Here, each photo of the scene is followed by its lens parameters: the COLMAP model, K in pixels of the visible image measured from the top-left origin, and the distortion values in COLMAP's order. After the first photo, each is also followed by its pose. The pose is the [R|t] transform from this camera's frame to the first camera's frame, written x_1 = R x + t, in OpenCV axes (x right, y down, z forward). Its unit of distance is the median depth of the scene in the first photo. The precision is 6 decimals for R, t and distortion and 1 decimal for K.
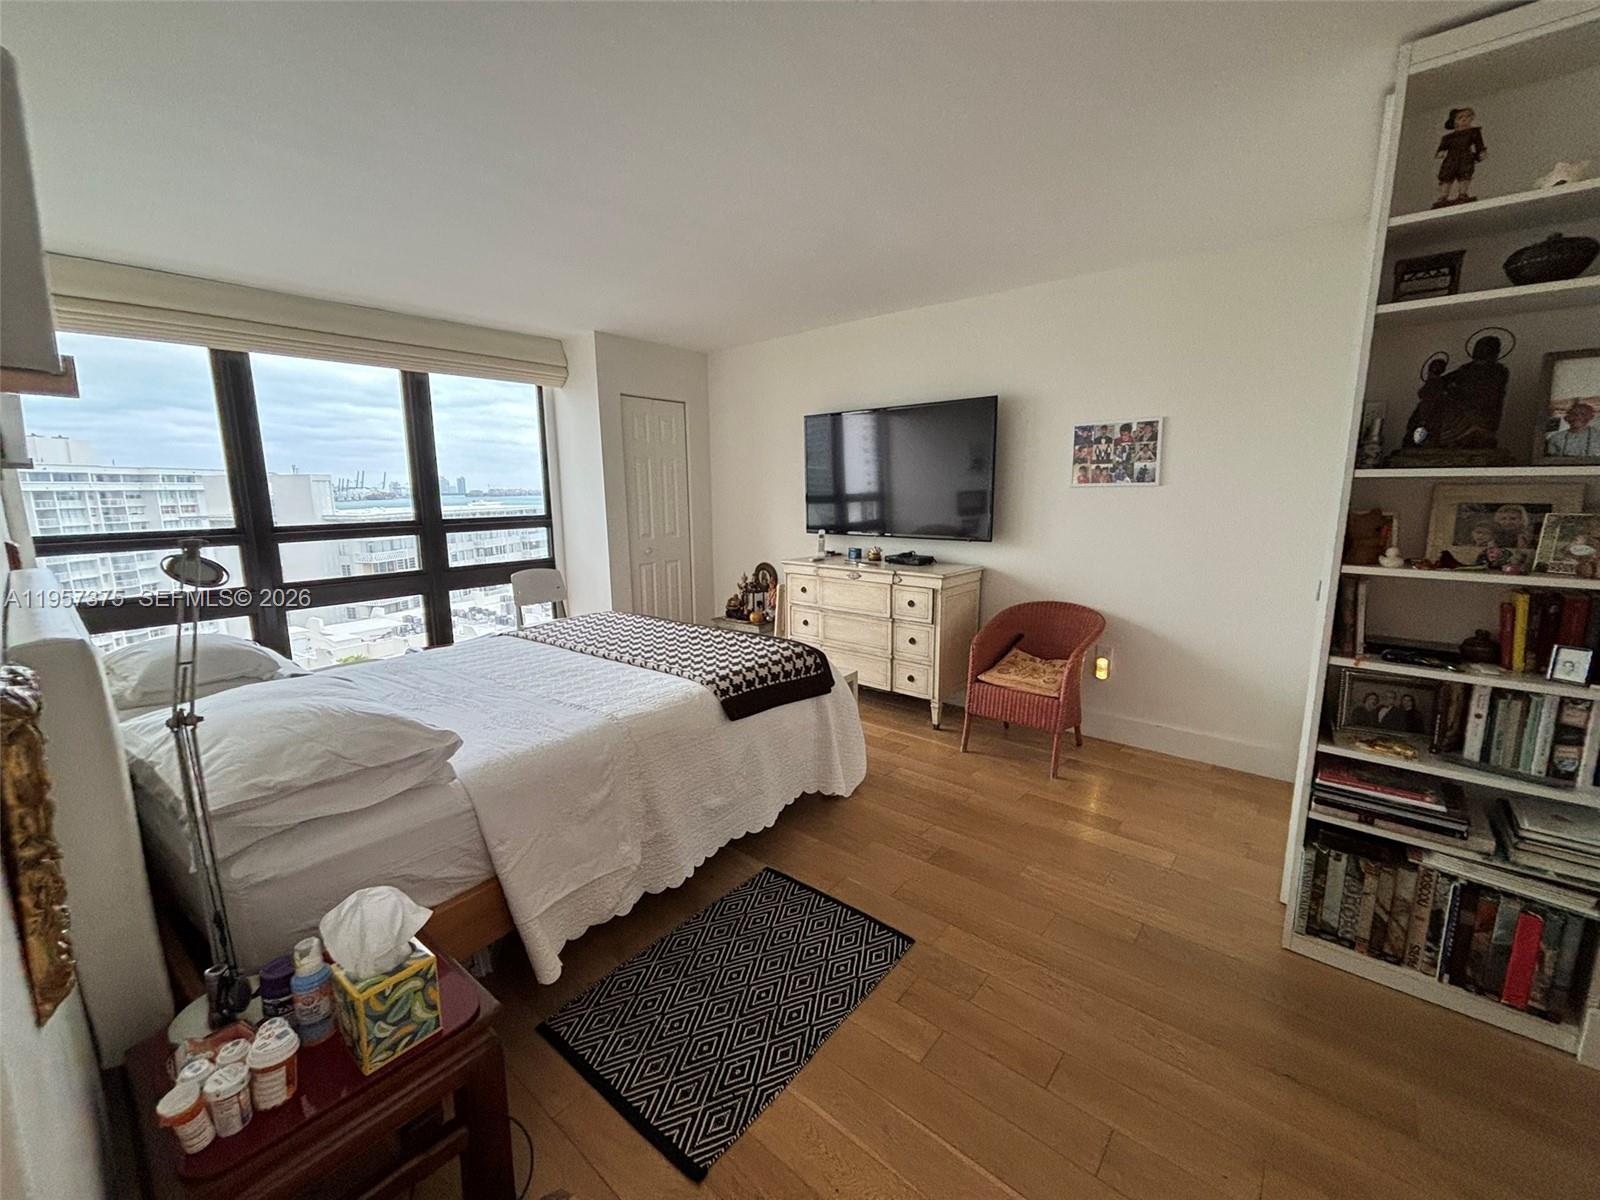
lens RADIAL K [[651.9, 0, 792.3], [0, 651.9, 600.2], [0, 0, 1]] dist [0.010401, -0.000759]
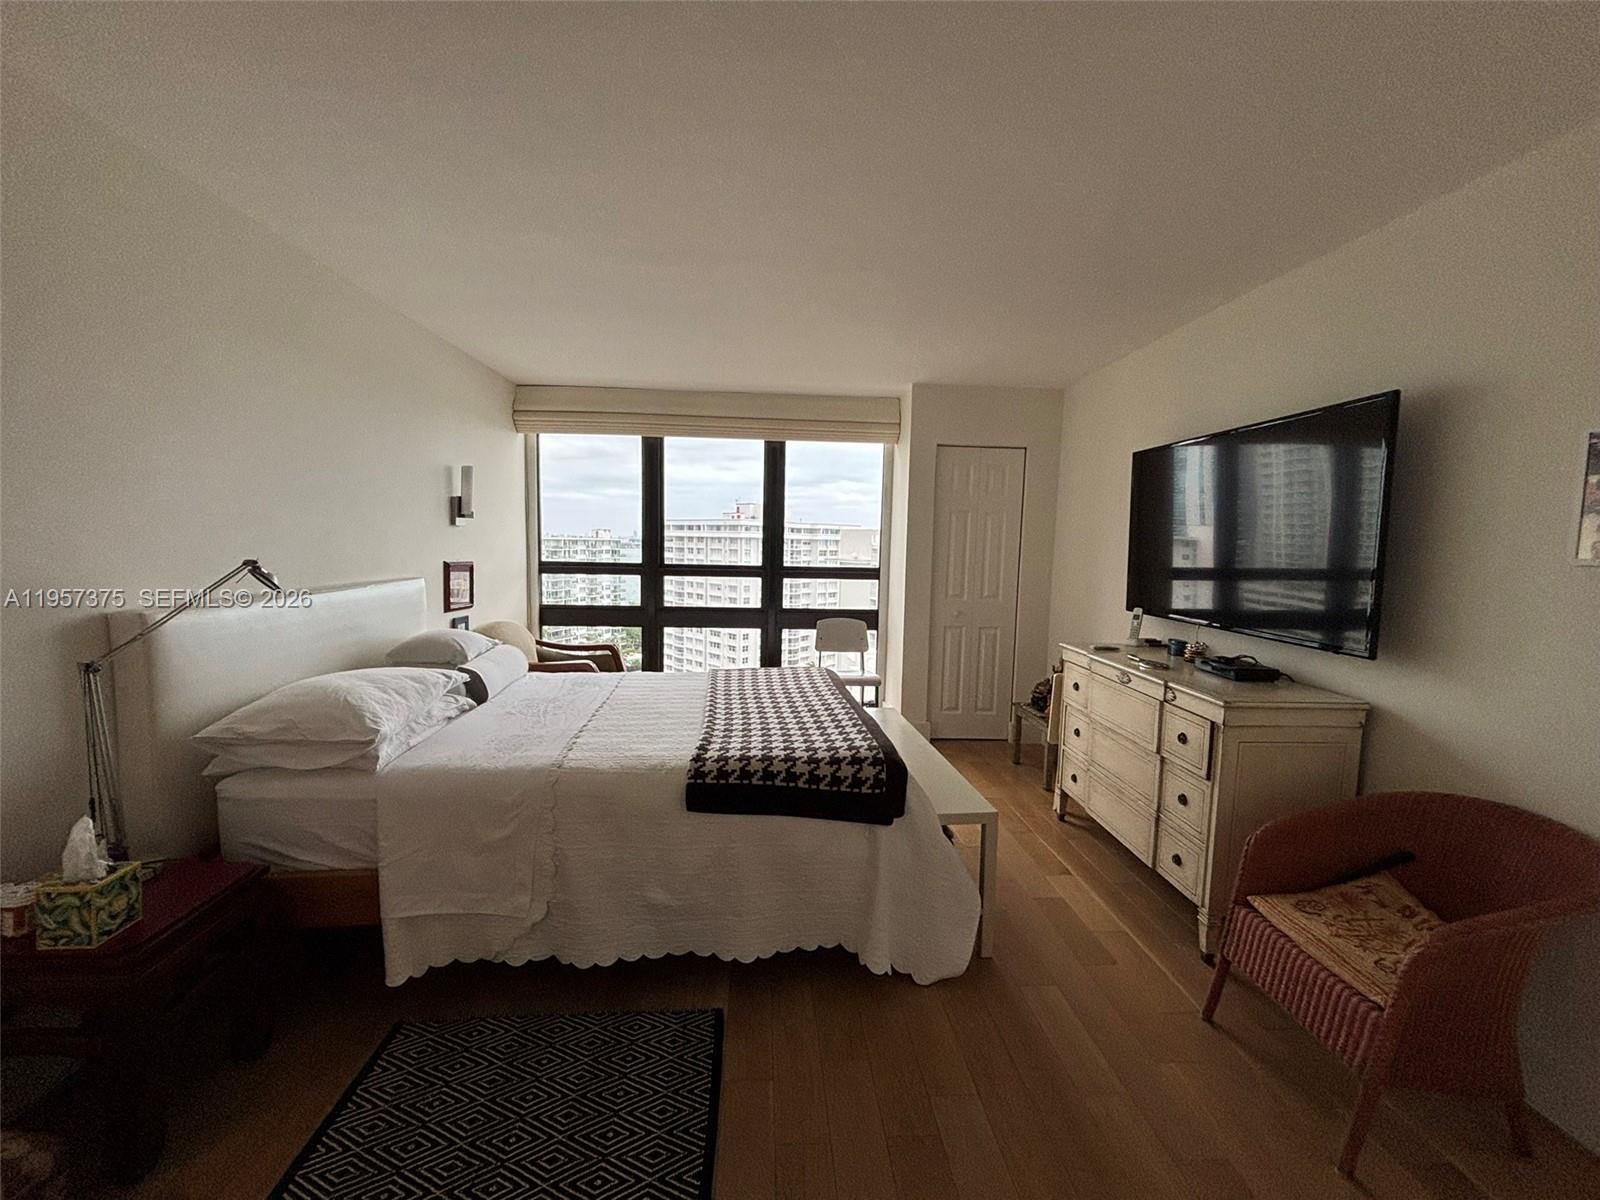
lens RADIAL K [[651.9, 0, 796.2], [0, 651.9, 594.8], [0, 0, 1]] dist [0.010401, -0.000759]
pose [[0.684876, 0.084583, -0.723734, 0.360696], [-0.151094, 0.988137, -0.027498, -0.055265], [0.712822, 0.128184, 0.689531, 0.284243]]
